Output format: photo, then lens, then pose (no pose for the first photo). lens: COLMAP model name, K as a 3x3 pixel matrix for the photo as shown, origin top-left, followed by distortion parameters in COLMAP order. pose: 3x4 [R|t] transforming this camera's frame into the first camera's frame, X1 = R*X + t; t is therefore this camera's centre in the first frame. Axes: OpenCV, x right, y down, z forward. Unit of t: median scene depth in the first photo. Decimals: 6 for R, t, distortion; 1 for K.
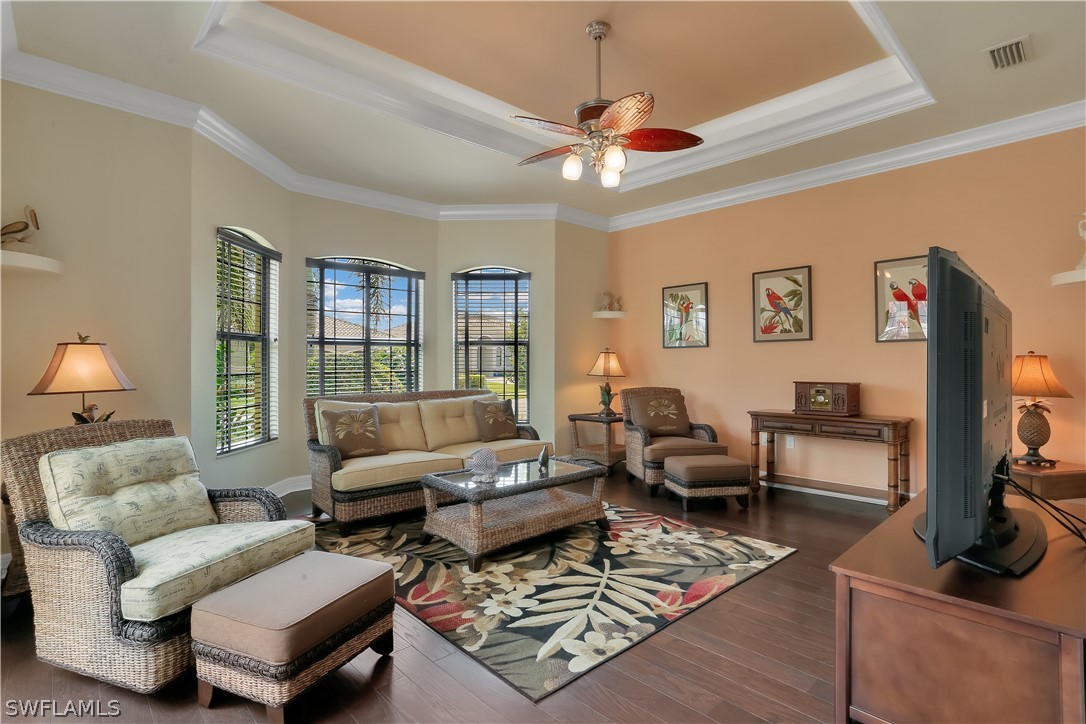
lens RADIAL K [[531.9, 0, 540.1], [0, 531.9, 360.3], [0, 0, 1]] dist [-0.045790, 0.028273]
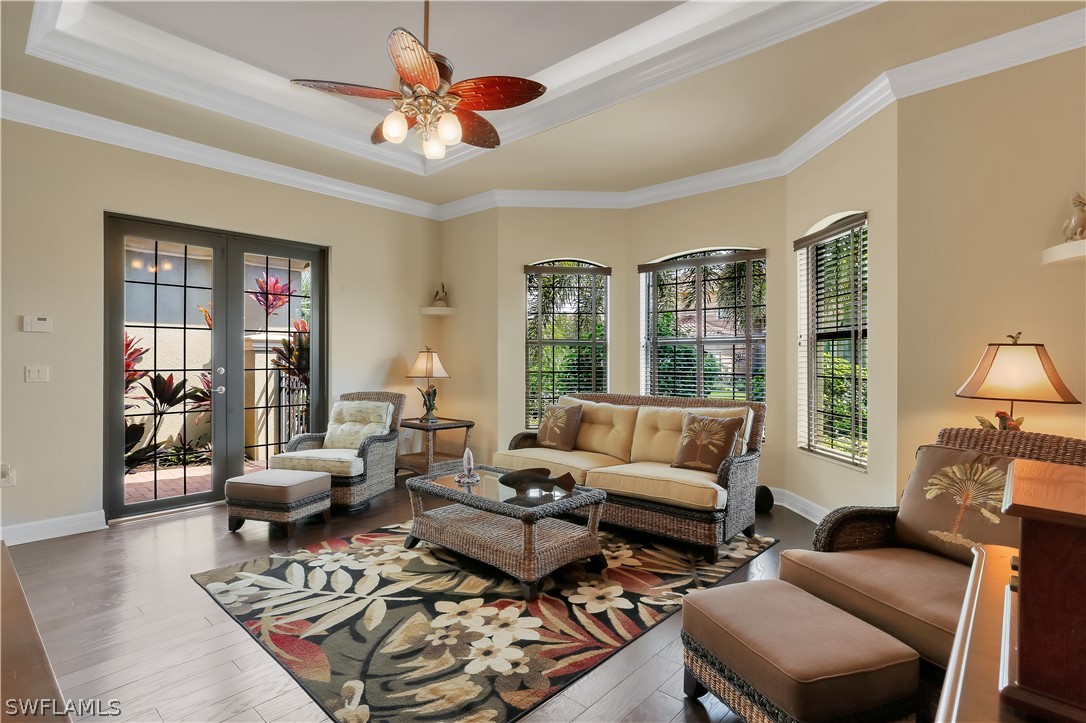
lens RADIAL K [[531.9, 0, 540.1], [0, 531.9, 359.8], [0, 0, 1]] dist [-0.045790, 0.028273]
pose [[0.094089, -0.002119, -0.995562, 0.986104], [-0.000859, 0.999997, -0.002209, -0.000088], [0.995563, 0.001063, 0.094087, 1.124237]]
